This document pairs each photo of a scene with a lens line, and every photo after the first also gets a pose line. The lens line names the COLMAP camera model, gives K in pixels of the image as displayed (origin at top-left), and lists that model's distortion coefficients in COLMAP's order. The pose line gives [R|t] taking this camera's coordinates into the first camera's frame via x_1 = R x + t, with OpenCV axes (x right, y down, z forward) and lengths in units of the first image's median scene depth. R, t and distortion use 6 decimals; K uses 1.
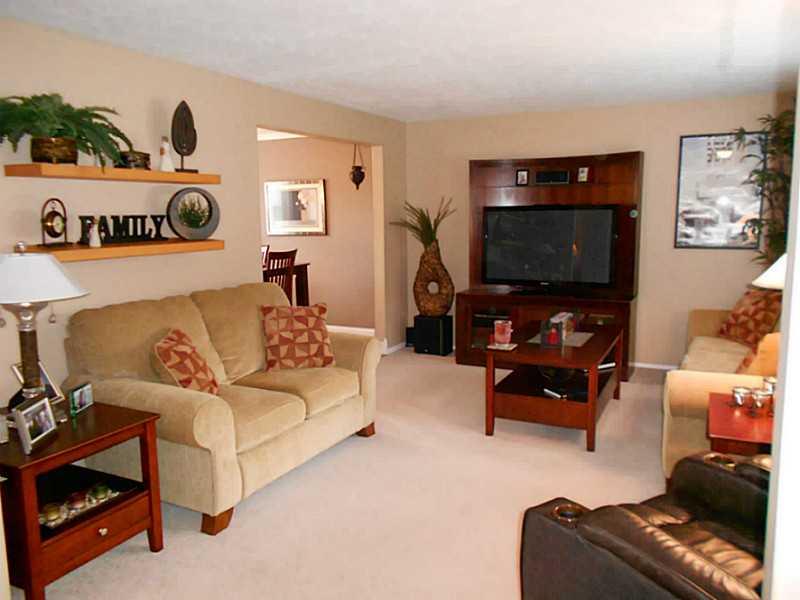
lens RADIAL K [[629.0, 0, 402.7], [0, 629.0, 300.8], [0, 0, 1]] dist [0.011433, -0.017725]
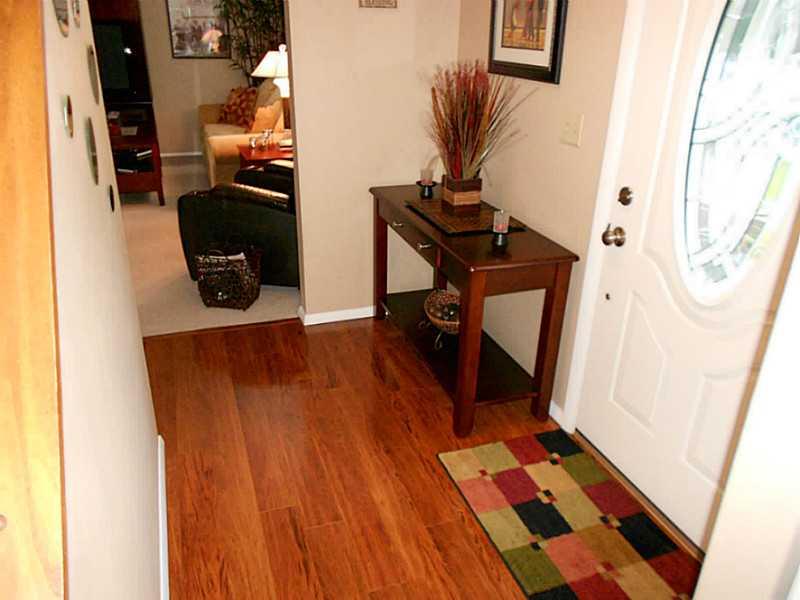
lens RADIAL K [[629.0, 0, 398.3], [0, 629.0, 299.7], [0, 0, 1]] dist [0.011433, -0.017725]
pose [[0.696240, -0.268038, 0.665887, -0.297995], [0.078135, 0.950454, 0.300887, 0.041658], [-0.713544, -0.157460, 0.682687, -0.356902]]
